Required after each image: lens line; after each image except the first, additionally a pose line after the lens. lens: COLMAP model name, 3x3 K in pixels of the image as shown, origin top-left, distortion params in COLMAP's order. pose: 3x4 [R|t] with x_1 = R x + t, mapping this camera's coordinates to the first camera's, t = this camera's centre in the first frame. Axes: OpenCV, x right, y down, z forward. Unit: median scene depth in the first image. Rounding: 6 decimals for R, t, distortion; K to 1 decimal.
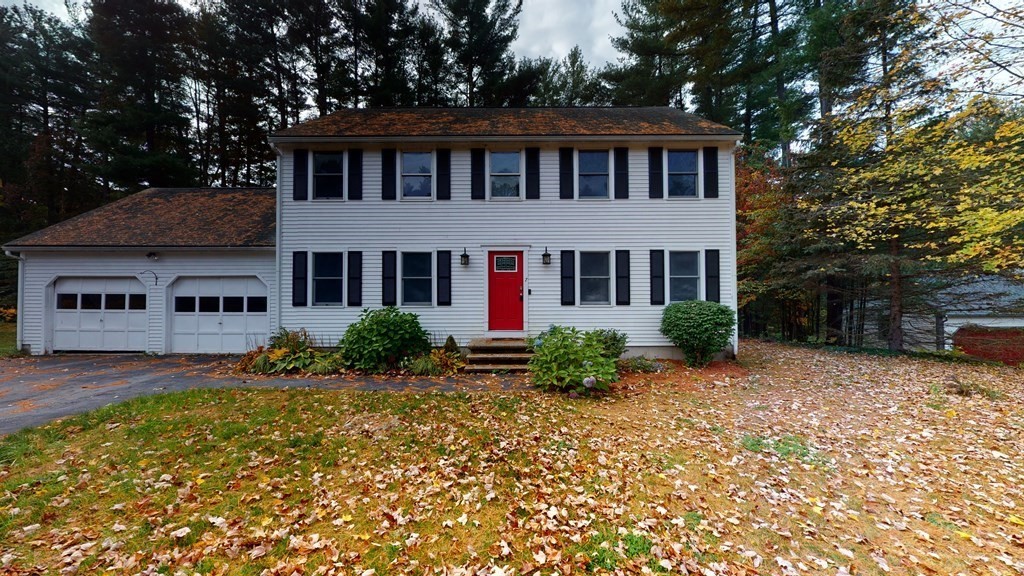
lens RADIAL K [[376.4, 0, 511.8], [0, 376.4, 289.7], [0, 0, 1]] dist [0.001085, 0.000132]
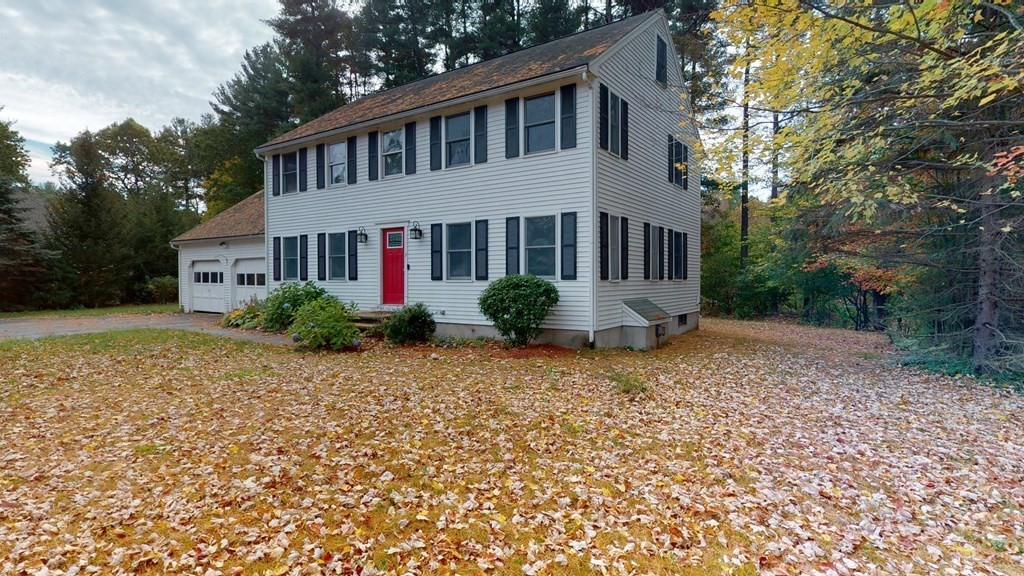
lens RADIAL K [[502.4, 0, 497.4], [0, 502.4, 281.4], [0, 0, 1]] dist [-0.002323, -0.000158]
pose [[0.836791, 0.001836, -0.547520, 0.974203], [0.023461, 0.998956, 0.039206, -0.003061], [0.547020, -0.045653, 0.835874, -0.004738]]
